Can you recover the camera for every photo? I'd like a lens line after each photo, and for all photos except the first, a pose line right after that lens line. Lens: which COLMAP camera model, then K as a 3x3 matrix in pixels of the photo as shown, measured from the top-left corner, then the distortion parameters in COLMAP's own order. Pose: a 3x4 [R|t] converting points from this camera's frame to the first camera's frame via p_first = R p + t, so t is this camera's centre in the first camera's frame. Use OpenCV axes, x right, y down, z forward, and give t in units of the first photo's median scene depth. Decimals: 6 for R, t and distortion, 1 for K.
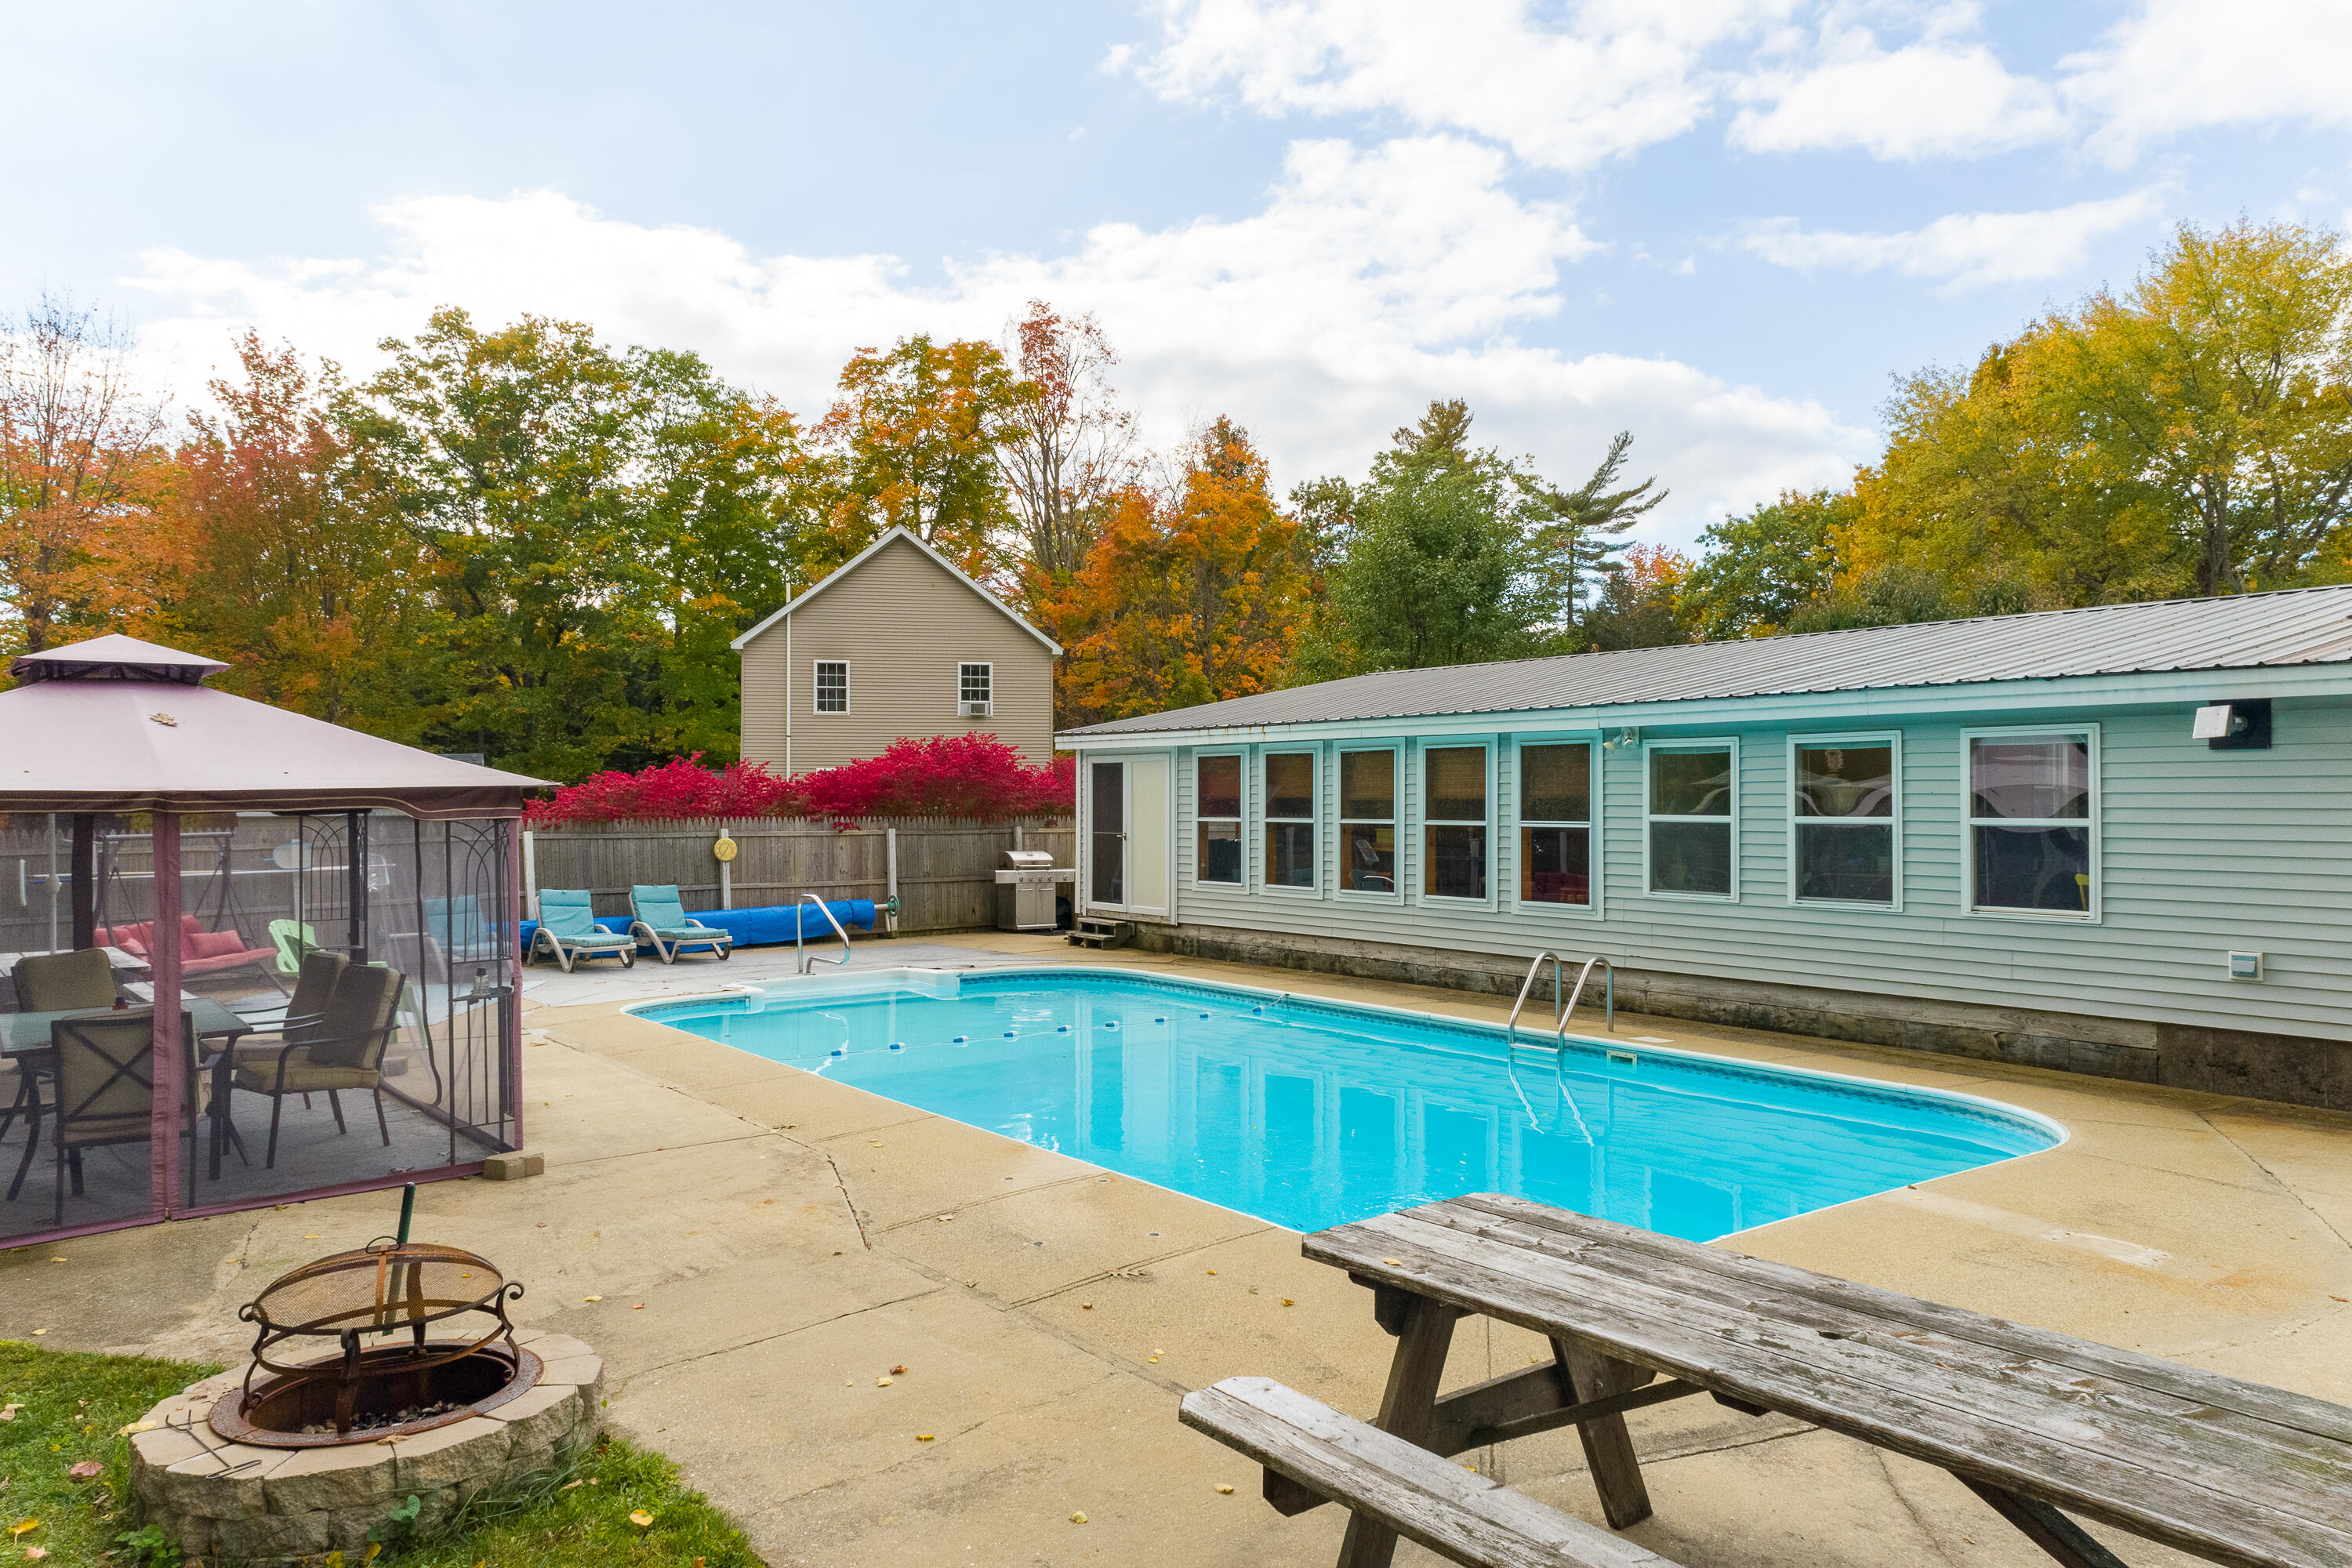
lens RADIAL K [[1593.2, 0, 1176.0], [0, 1593.2, 784.0], [0, 0, 1]] dist [0.069479, -0.001611]
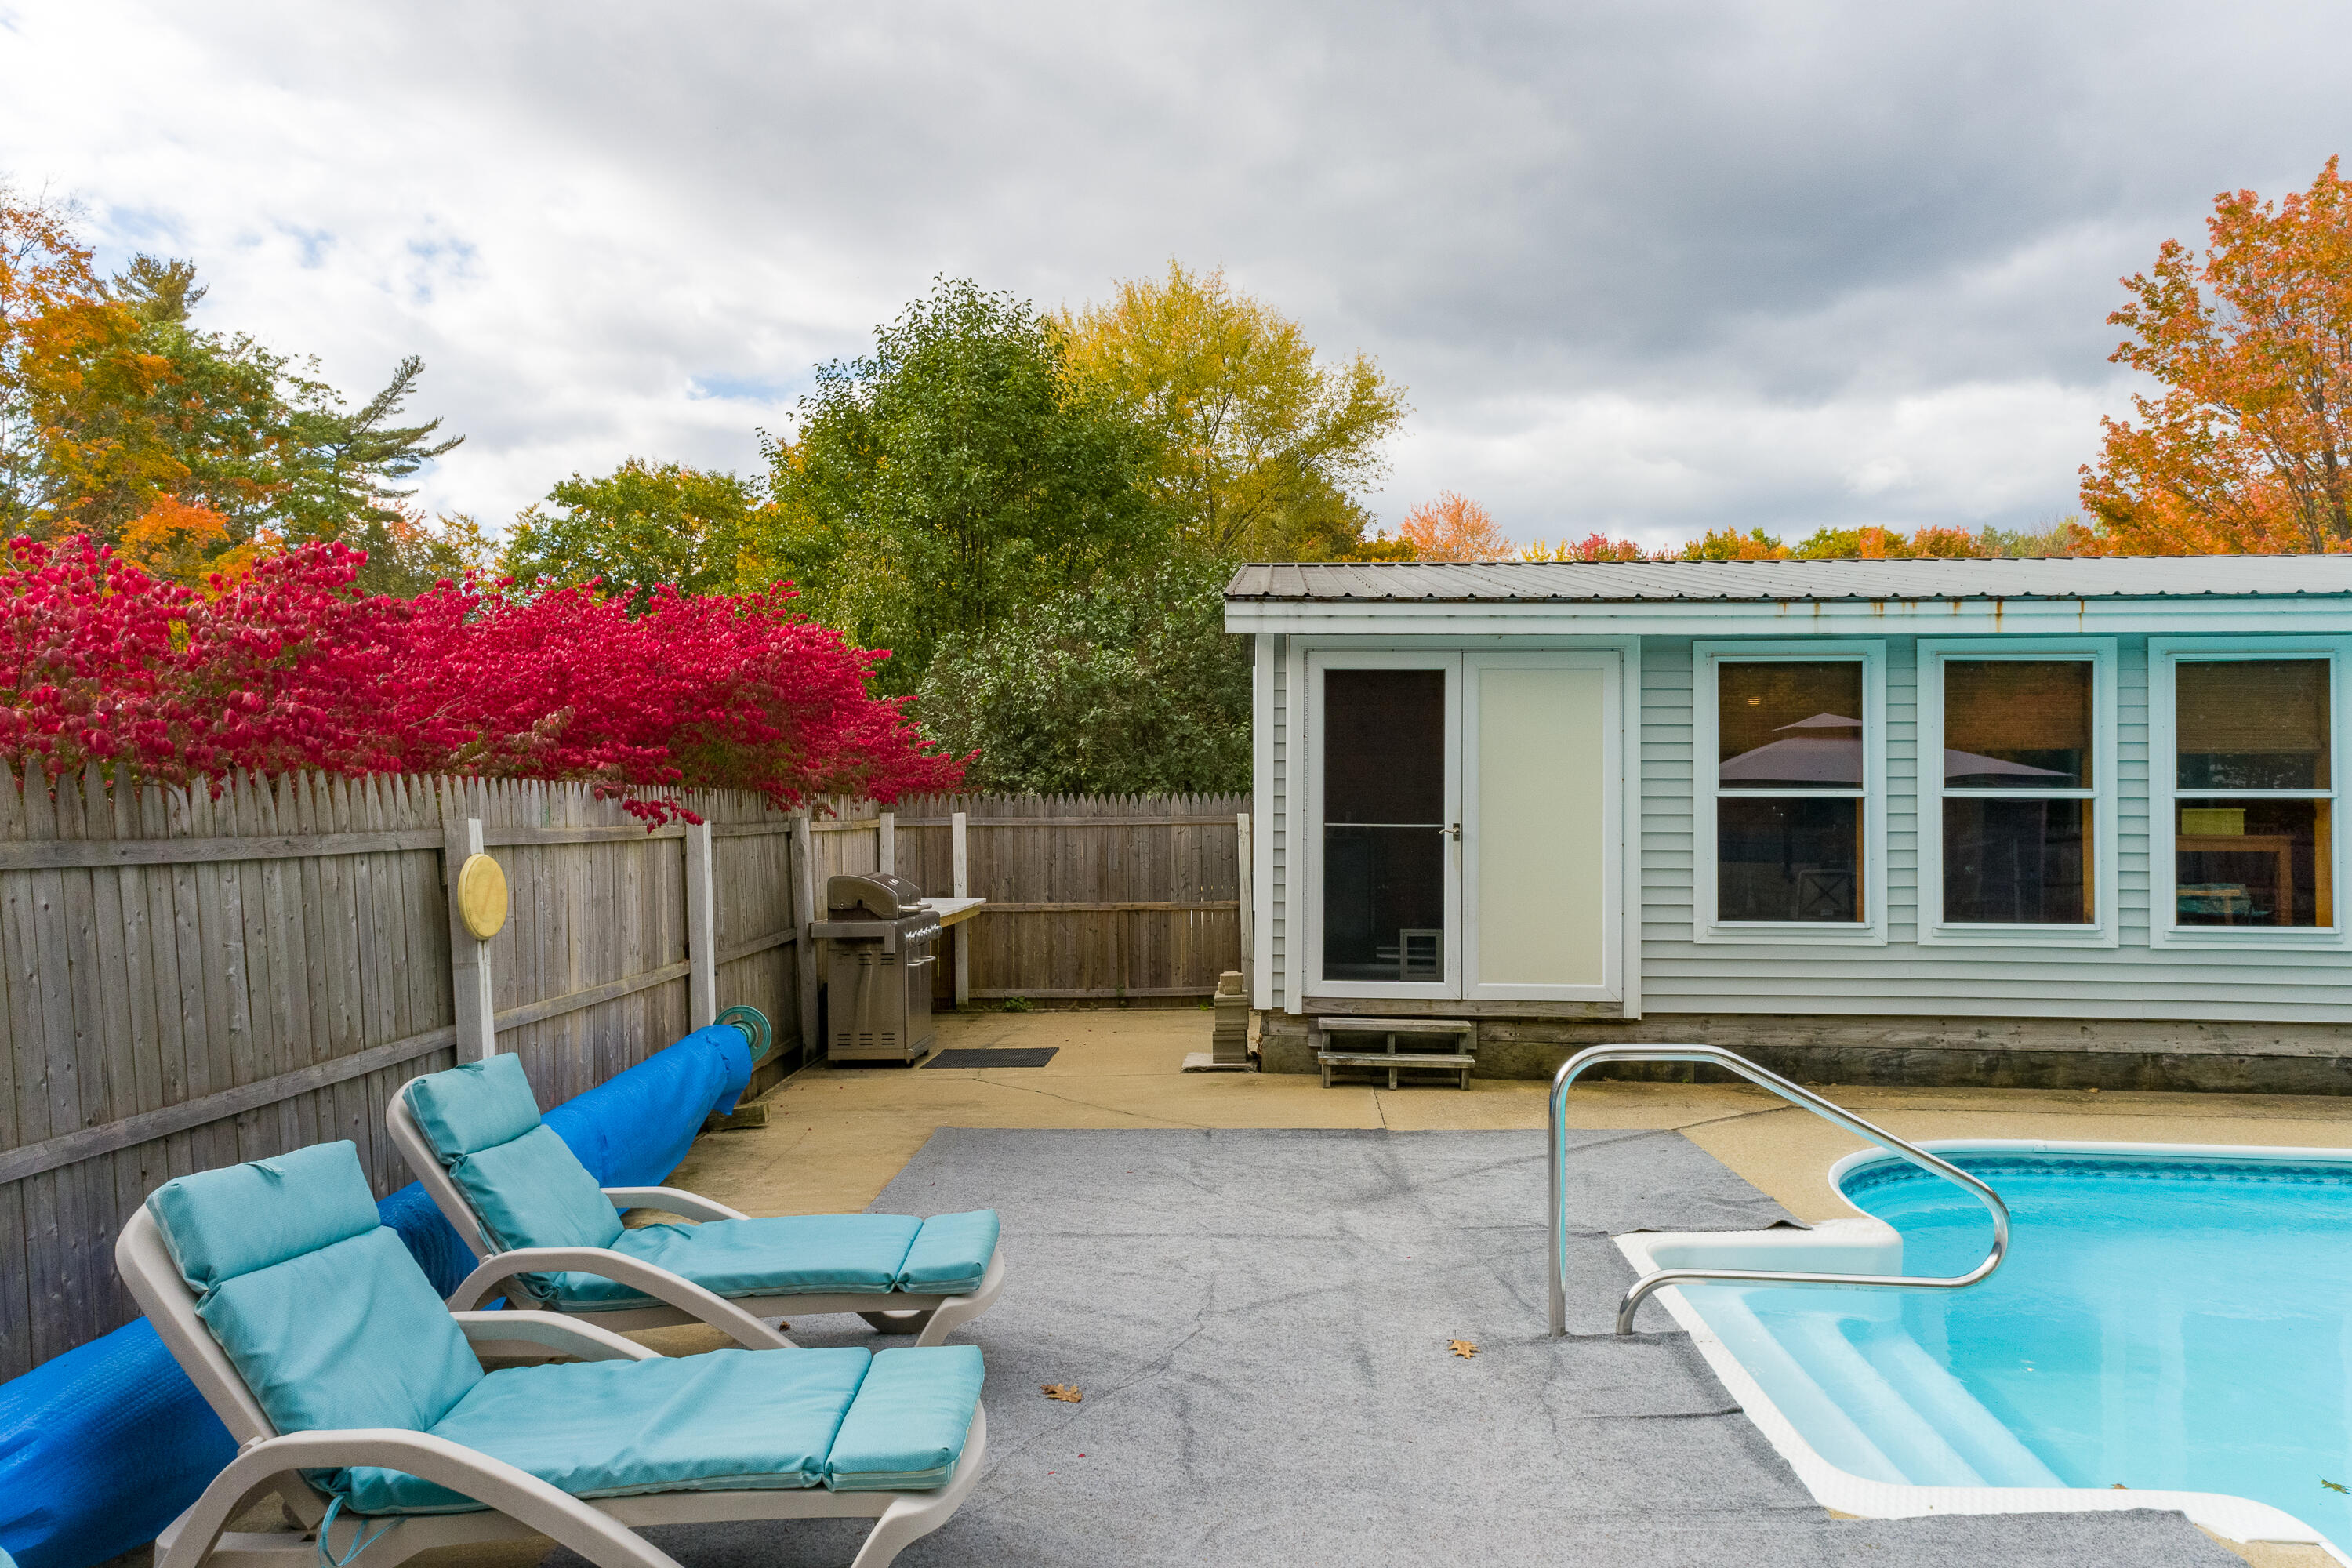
lens RADIAL K [[1593.2, 0, 1176.0], [0, 1593.2, 784.0], [0, 0, 1]] dist [0.069479, -0.001611]
pose [[0.670772, 0.009517, 0.741602, -0.423628], [-0.008366, 0.999951, -0.005266, 0.022244], [-0.741616, -0.002672, 0.670819, 0.746910]]
